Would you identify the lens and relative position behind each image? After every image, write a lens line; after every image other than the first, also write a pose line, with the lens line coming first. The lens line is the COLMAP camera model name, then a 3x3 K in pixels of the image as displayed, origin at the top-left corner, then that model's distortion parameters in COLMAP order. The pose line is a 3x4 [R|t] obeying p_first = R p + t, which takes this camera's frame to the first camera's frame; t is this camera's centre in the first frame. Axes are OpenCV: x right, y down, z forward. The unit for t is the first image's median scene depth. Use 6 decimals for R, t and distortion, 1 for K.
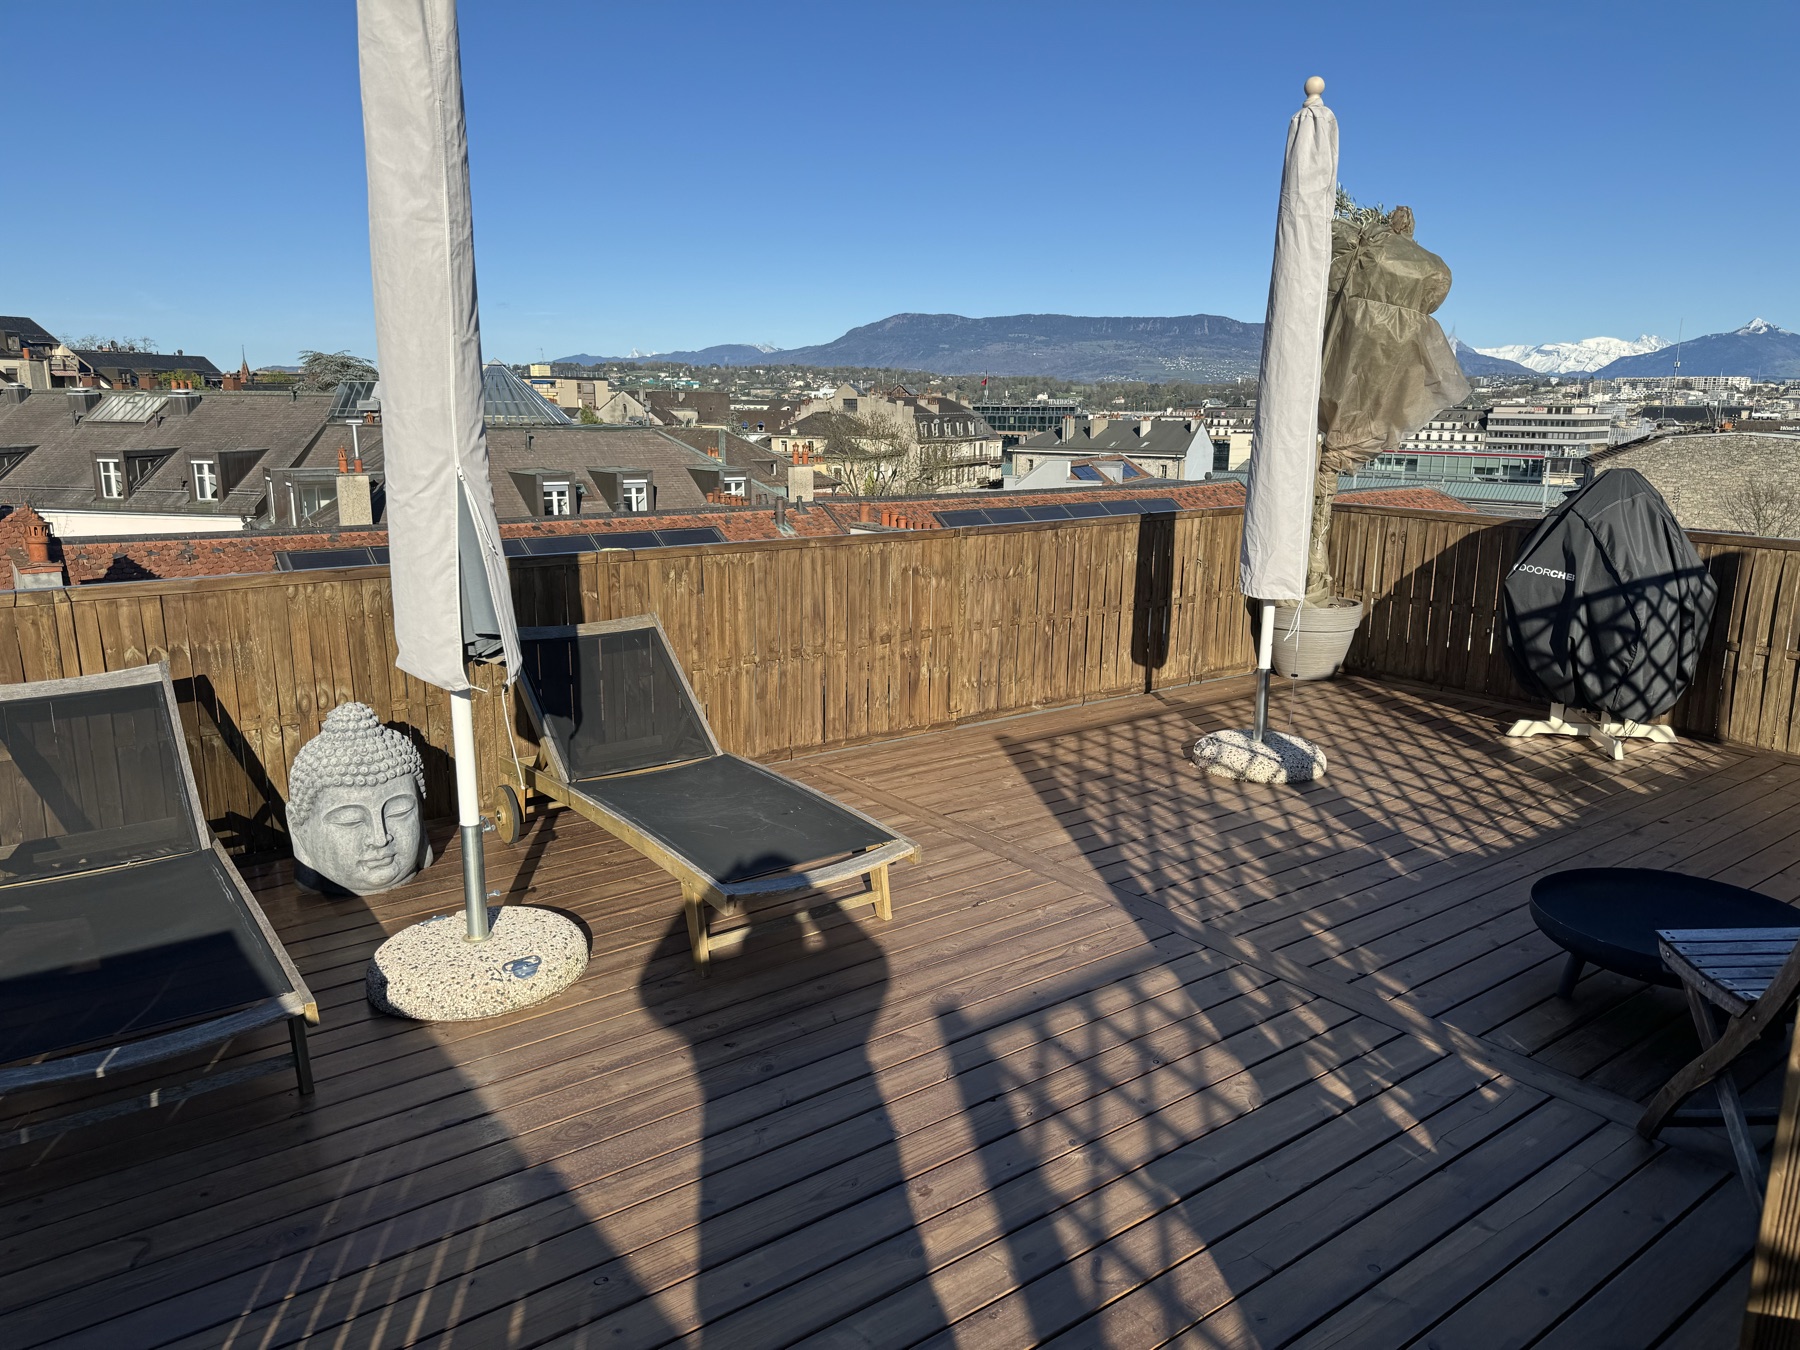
lens RADIAL K [[1257.2, 0, 916.8], [0, 1257.2, 678.2], [0, 0, 1]] dist [0.059404, -0.075439]
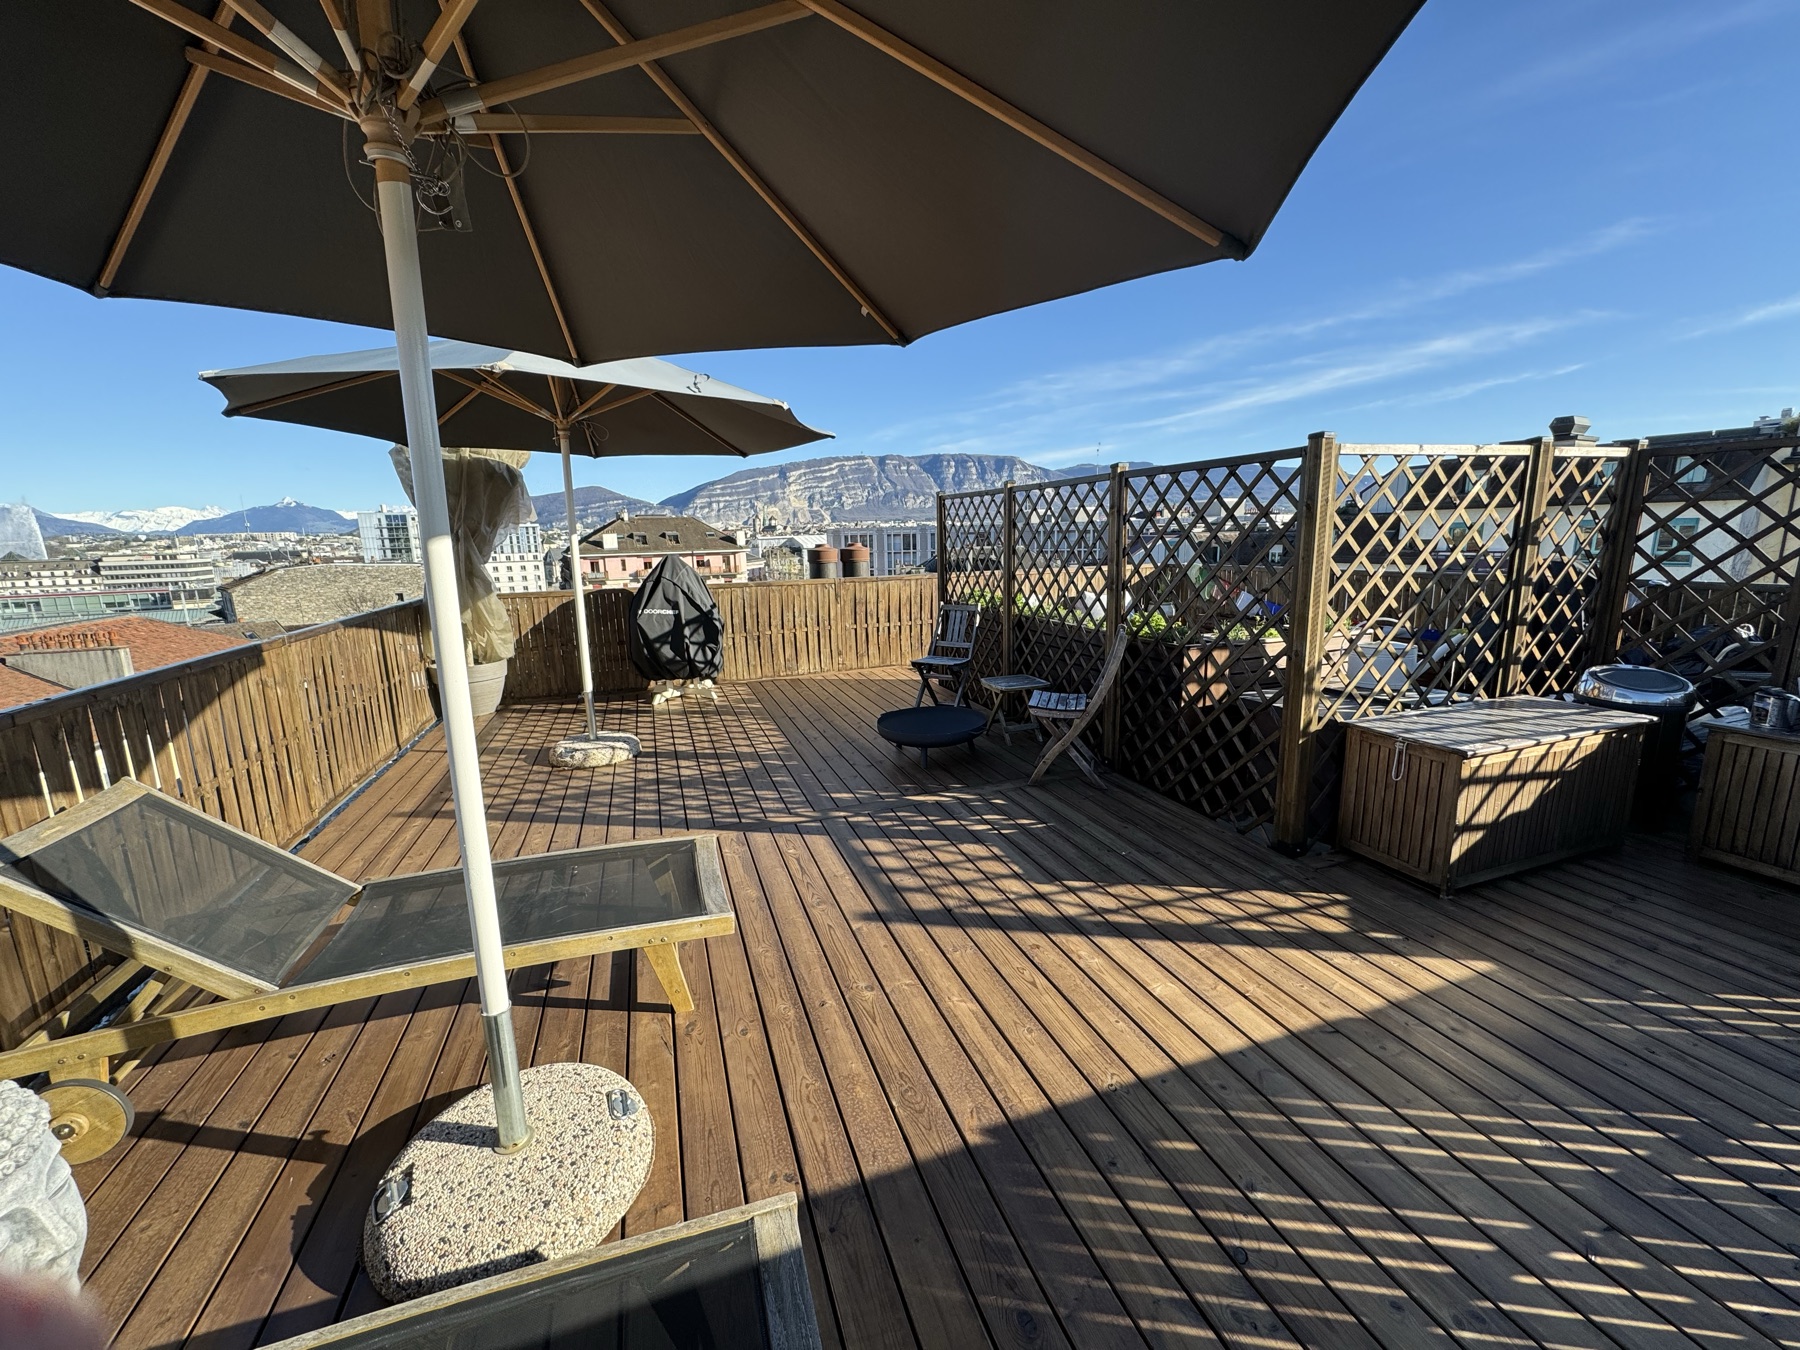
lens RADIAL K [[713.9, 0, 899.4], [0, 713.9, 672.4], [0, 0, 1]] dist [-0.002753, -0.000258]
pose [[0.306614, -0.198166, 0.930977, -0.487856], [0.232531, 0.964047, 0.128622, -0.065167], [-0.922994, 0.177044, 0.341670, 0.435243]]
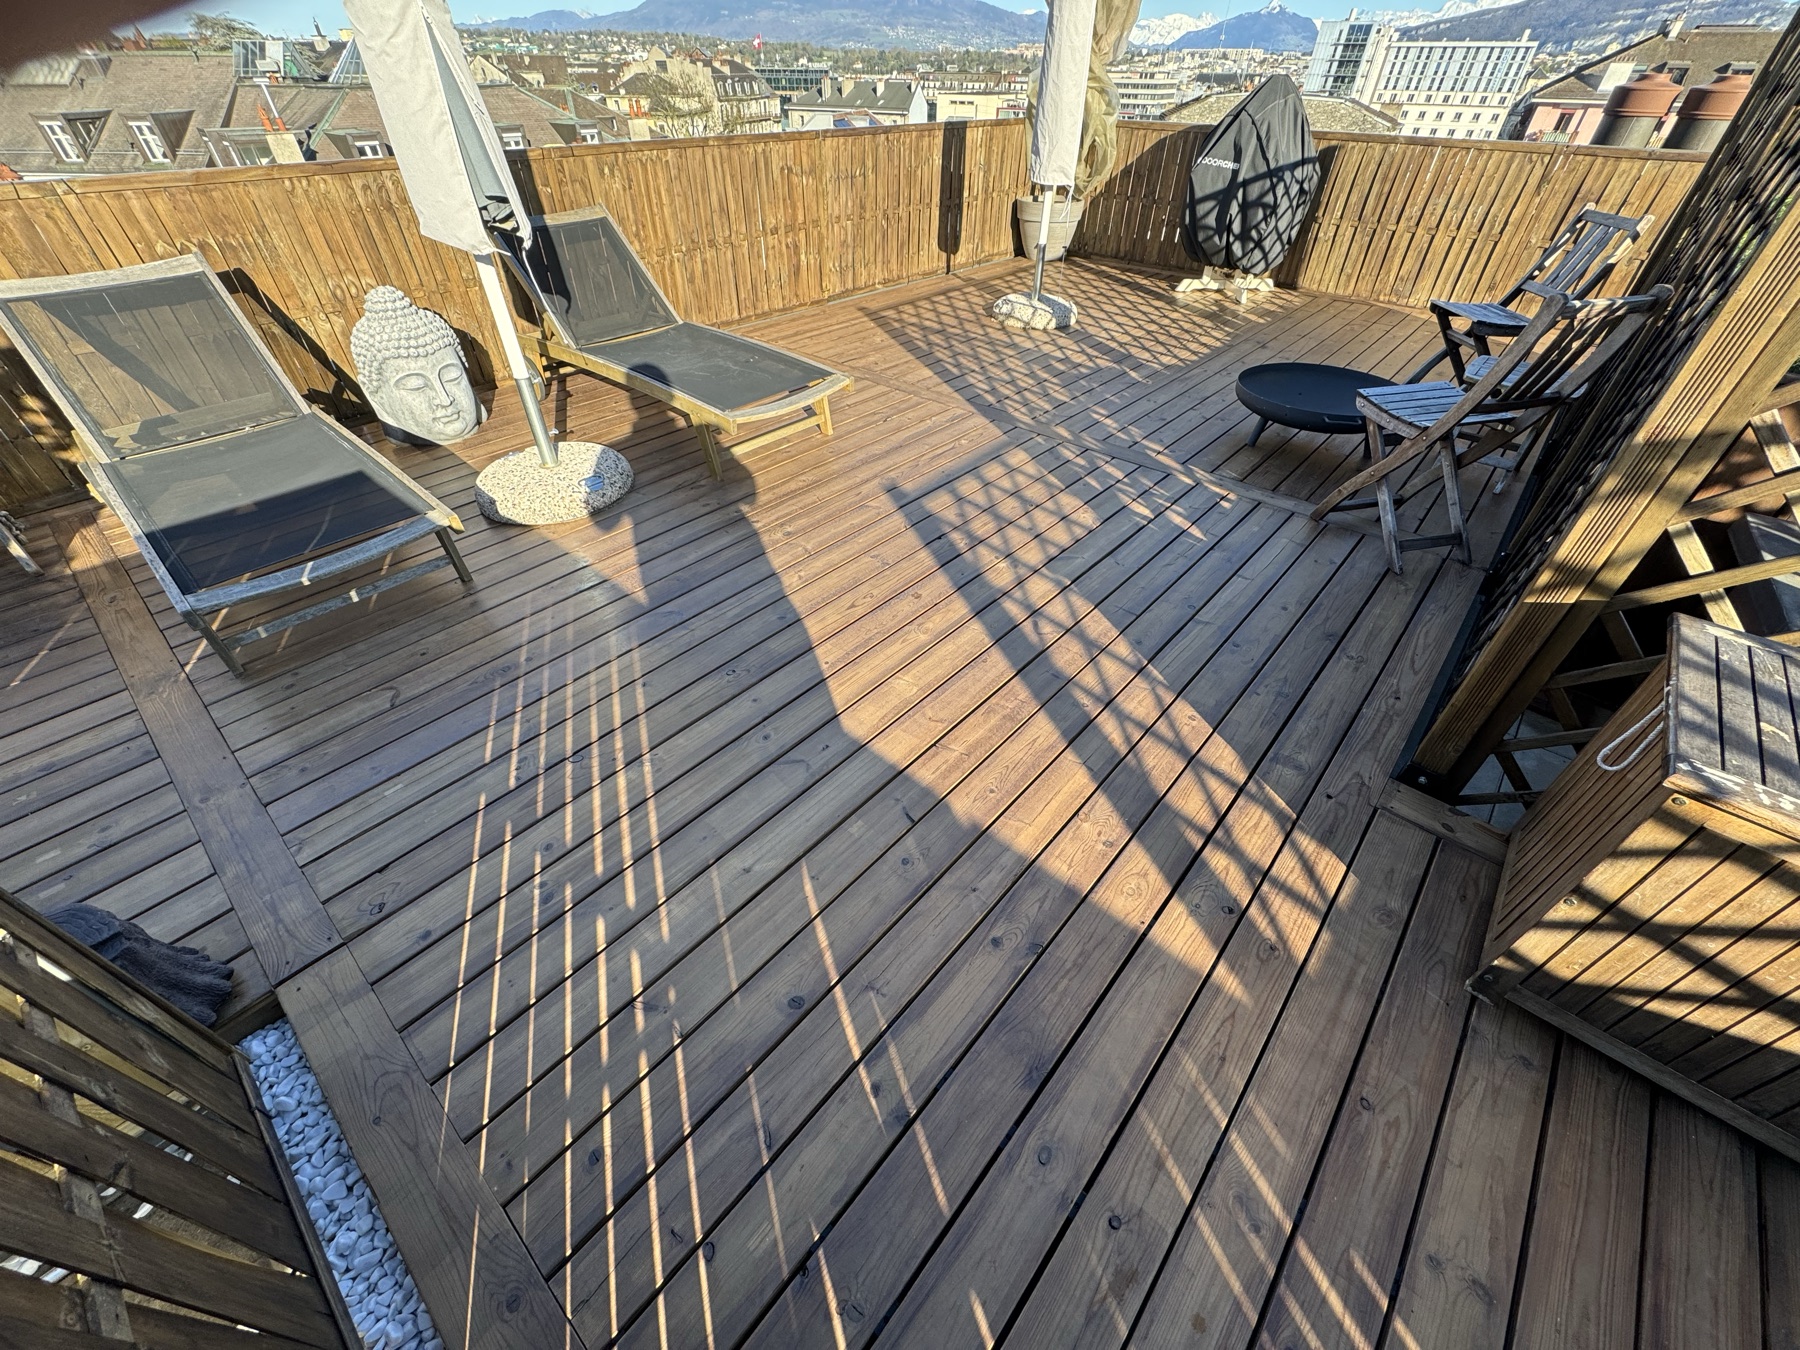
lens RADIAL K [[713.9, 0, 899.2], [0, 713.9, 672.2], [0, 0, 1]] dist [-0.002753, -0.000258]
pose [[0.980146, -0.128004, 0.151423, -0.090666], [0.041979, 0.880348, 0.472467, 0.038901], [-0.193782, -0.456730, 0.868243, 0.108780]]
